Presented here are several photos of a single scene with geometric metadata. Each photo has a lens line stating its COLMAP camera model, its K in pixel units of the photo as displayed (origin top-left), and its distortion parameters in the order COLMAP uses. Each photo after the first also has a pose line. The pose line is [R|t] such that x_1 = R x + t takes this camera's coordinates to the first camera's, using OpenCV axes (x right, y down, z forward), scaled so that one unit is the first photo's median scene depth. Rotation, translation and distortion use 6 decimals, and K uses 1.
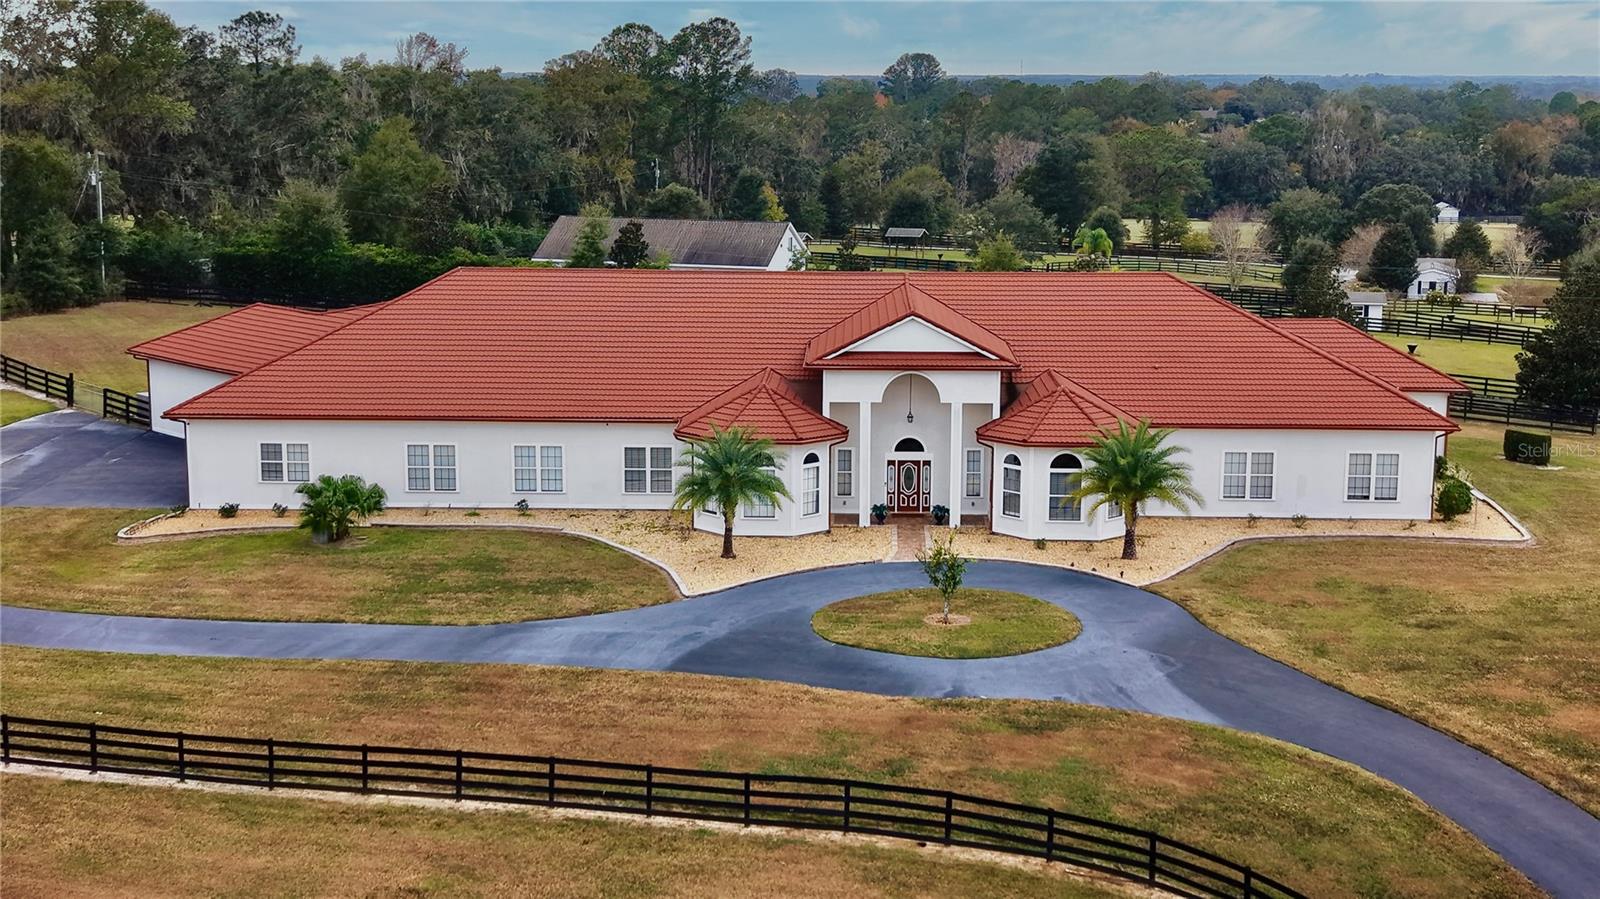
lens RADIAL K [[2047.5, 0, 800.0], [0, 2047.5, 449.5], [0, 0, 1]] dist [0.137107, -0.393956]
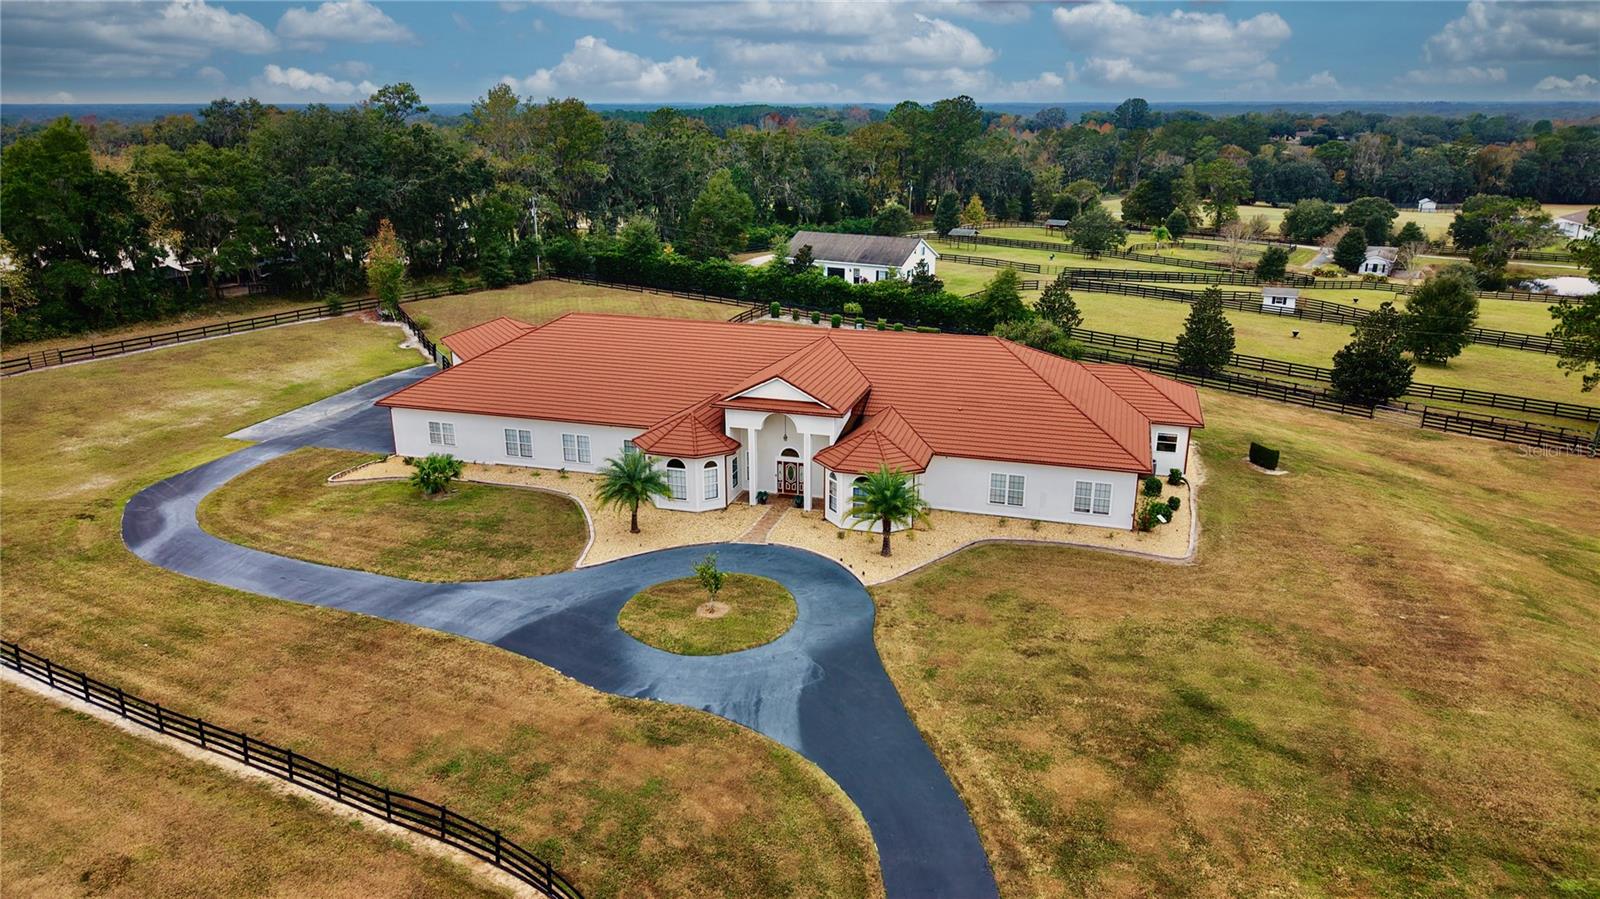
lens RADIAL K [[1036.3, 0, 800.0], [0, 1036.3, 449.5], [0, 0, 1]] dist [0.056316, -0.069645]
pose [[0.968278, 0.074572, -0.238489, 0.252566], [-0.041326, 0.989077, 0.141486, -0.118623], [0.246435, -0.127142, 0.960783, 0.242629]]
